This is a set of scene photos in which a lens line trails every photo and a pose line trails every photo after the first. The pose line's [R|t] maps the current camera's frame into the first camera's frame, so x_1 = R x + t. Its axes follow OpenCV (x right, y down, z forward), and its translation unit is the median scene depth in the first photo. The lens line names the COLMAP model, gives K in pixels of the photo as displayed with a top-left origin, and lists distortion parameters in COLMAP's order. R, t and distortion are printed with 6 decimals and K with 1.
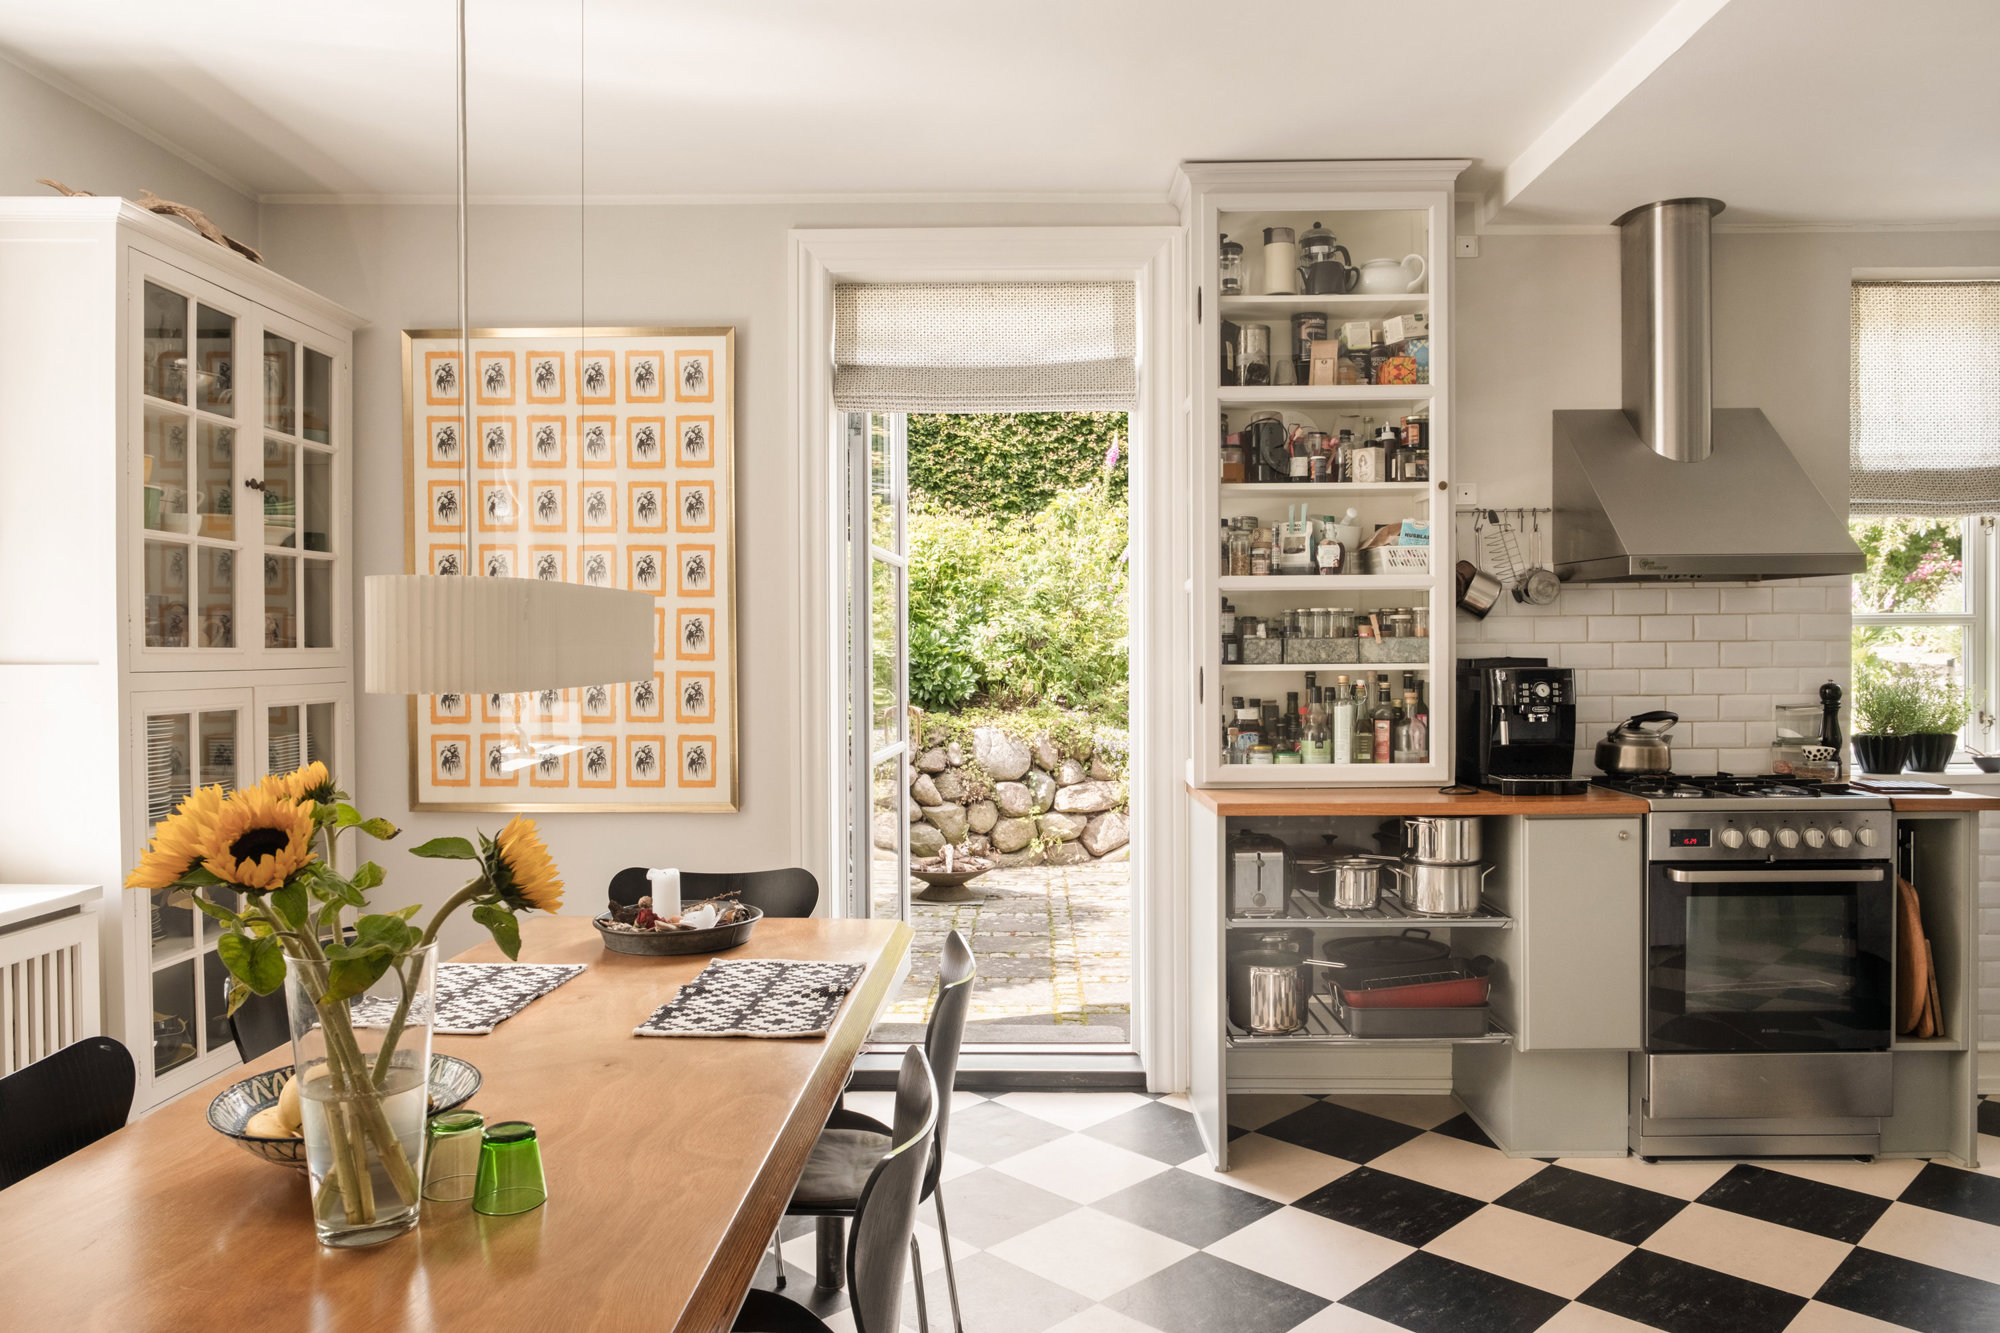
lens RADIAL K [[1389.9, 0, 1002.3], [0, 1389.9, 664.5], [0, 0, 1]] dist [0.004647, 0.002529]
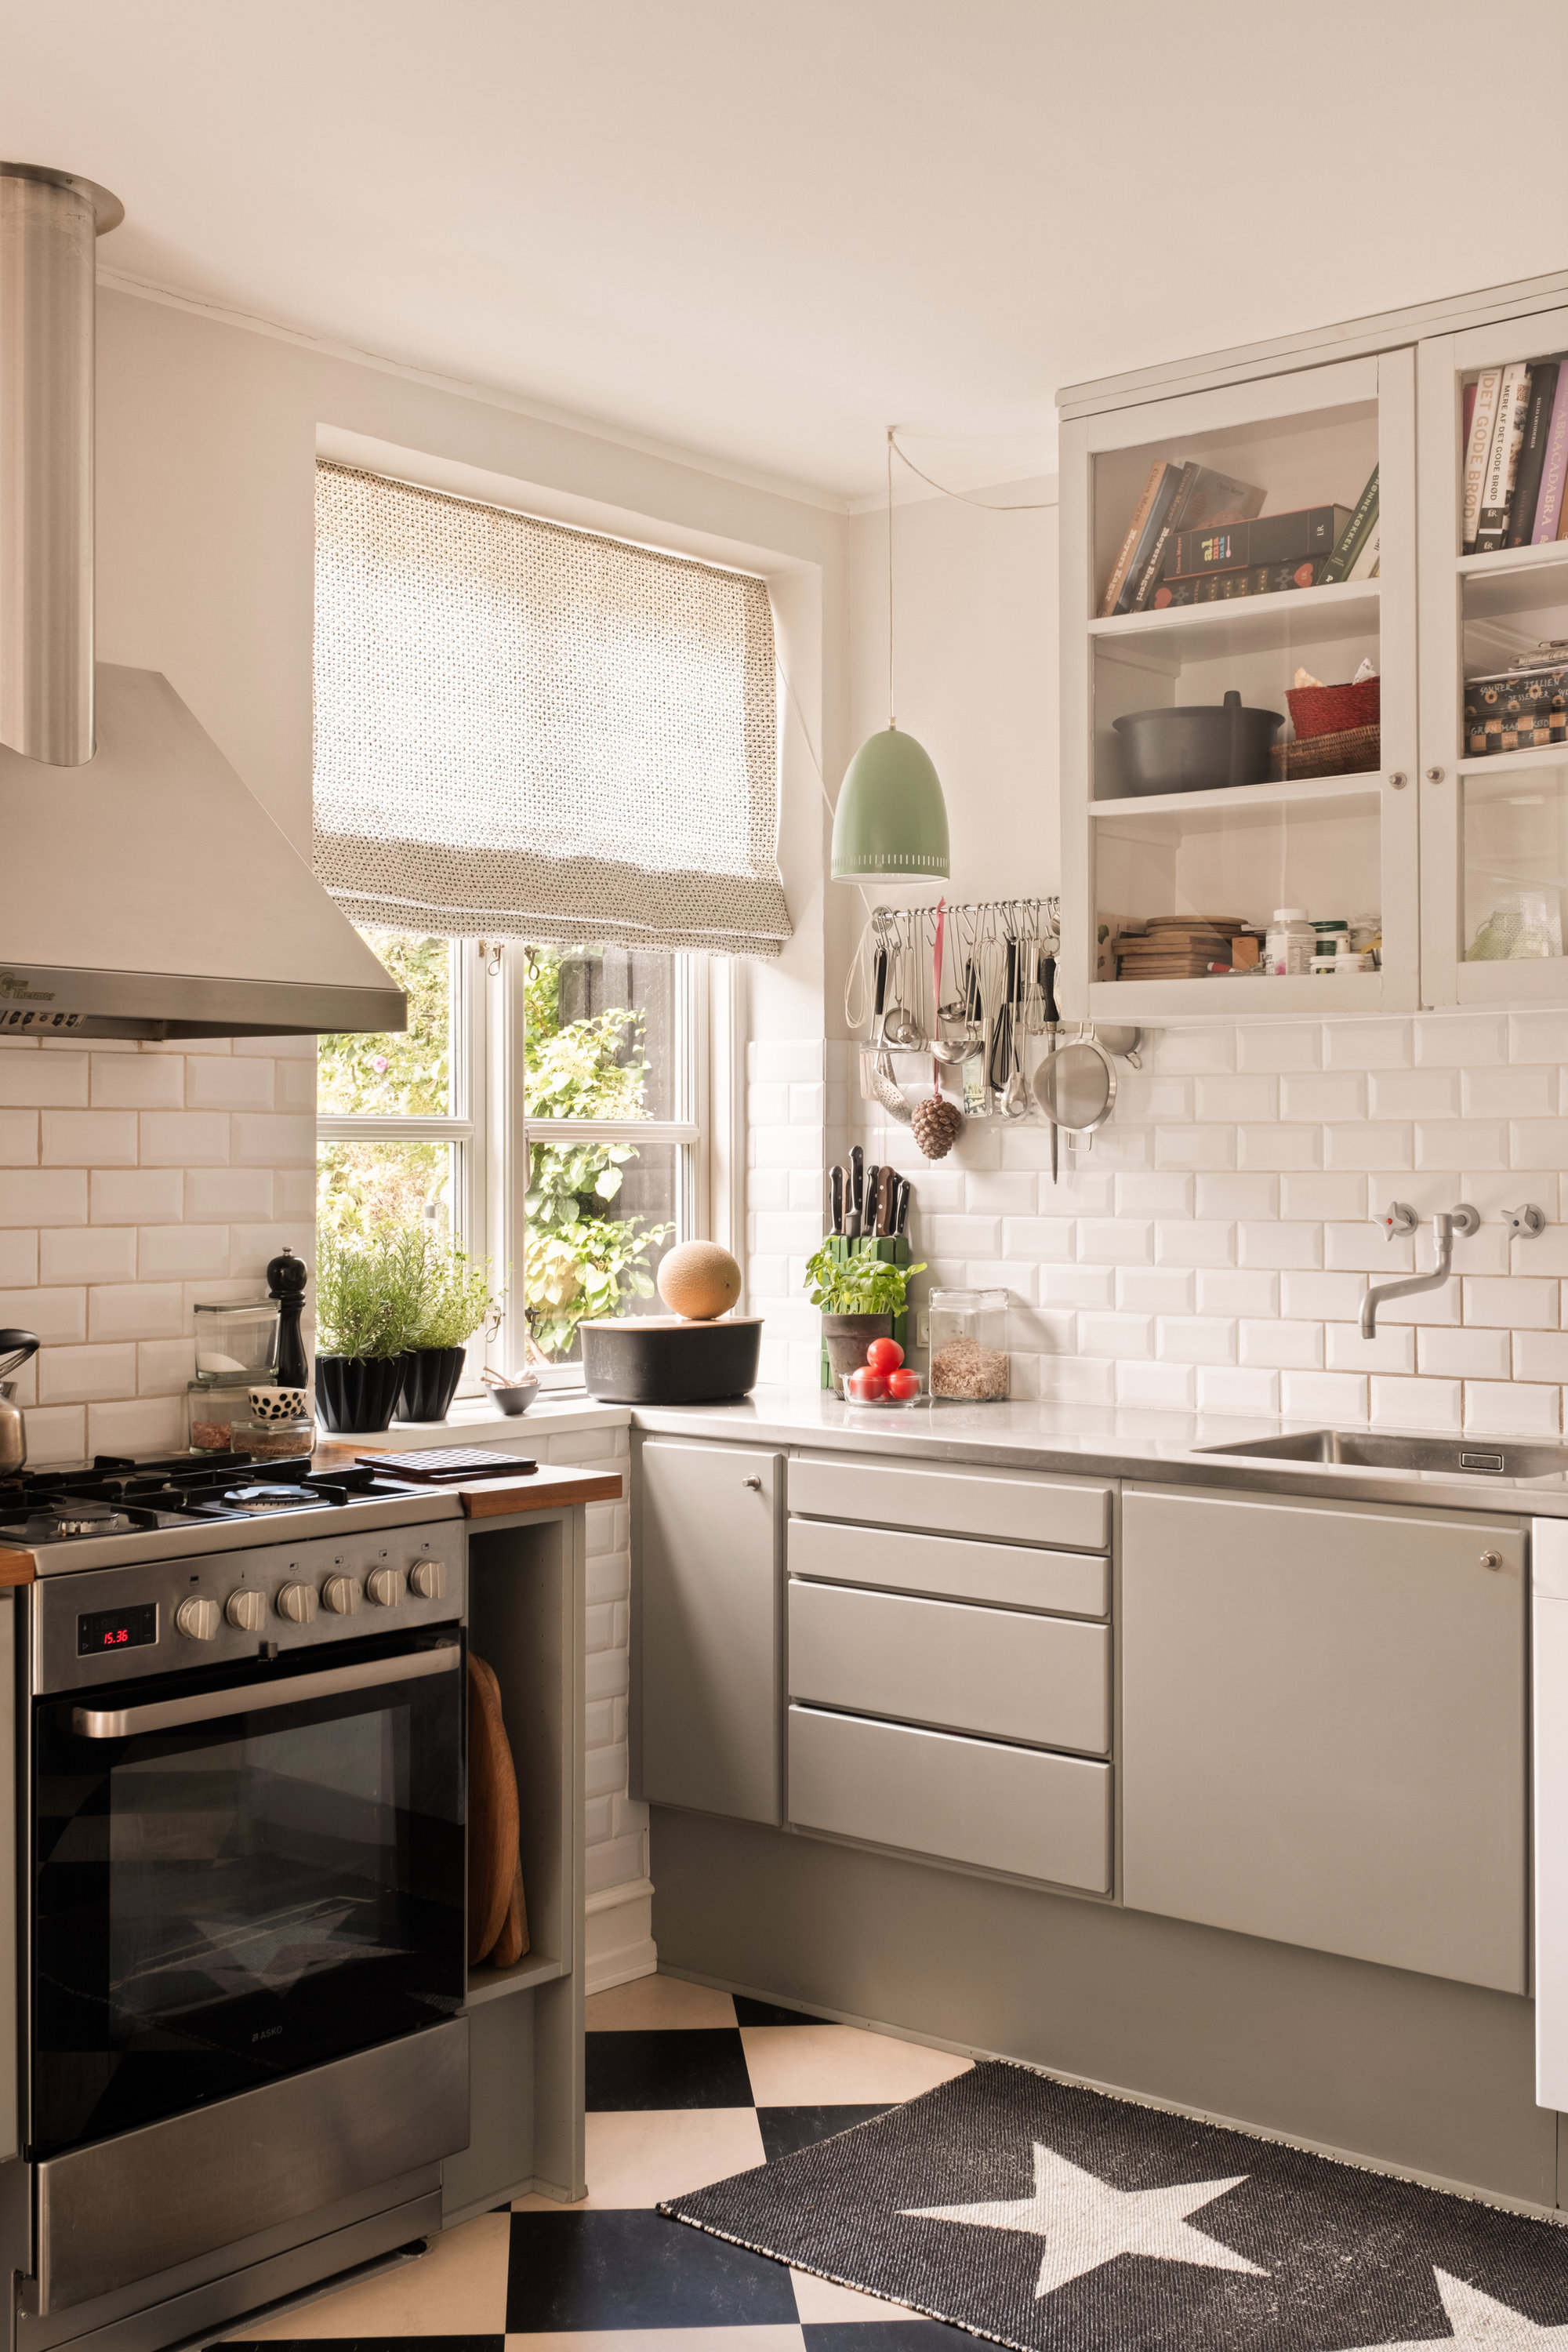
lens RADIAL K [[2522.1, 0, 784.7], [0, 2522.1, 1166.8], [0, 0, 1]] dist [-0.006098, 0.000000]
pose [[0.633340, 0.007650, 0.773835, 0.019655], [0.000472, 0.999947, -0.010272, -0.008601], [-0.773873, 0.006871, 0.633303, 0.303601]]
